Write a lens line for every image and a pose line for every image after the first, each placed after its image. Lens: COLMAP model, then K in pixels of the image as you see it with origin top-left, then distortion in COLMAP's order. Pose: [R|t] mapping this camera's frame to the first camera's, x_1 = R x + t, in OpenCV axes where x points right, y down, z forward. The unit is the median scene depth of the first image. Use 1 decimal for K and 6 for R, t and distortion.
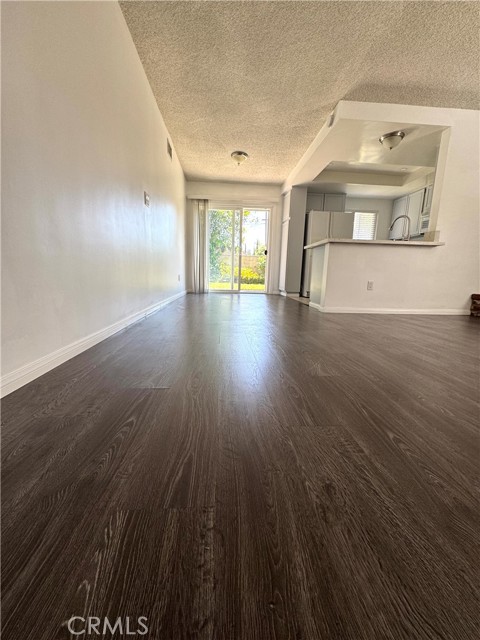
lens RADIAL K [[255.6, 0, 240.0], [0, 255.6, 320.0], [0, 0, 1]] dist [-0.001413, -0.000248]
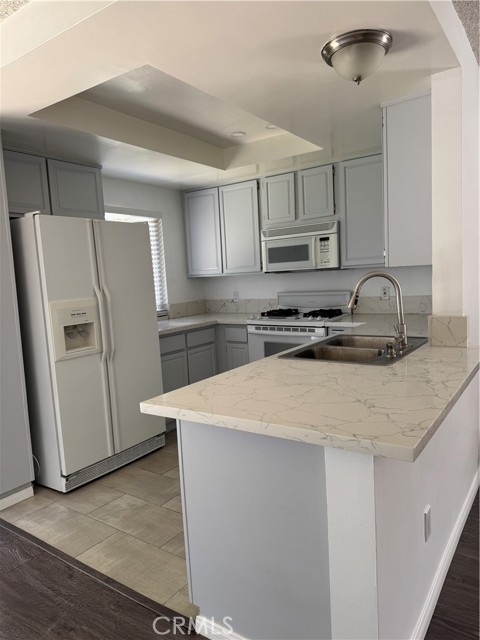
lens RADIAL K [[452.0, 0, 238.5], [0, 452.0, 323.7], [0, 0, 1]] dist [0.001223, -0.010874]
pose [[0.620251, -0.137154, 0.772320, 0.010210], [0.207664, 0.978176, 0.006936, -0.331804], [-0.756416, 0.156080, 0.635196, 0.661254]]
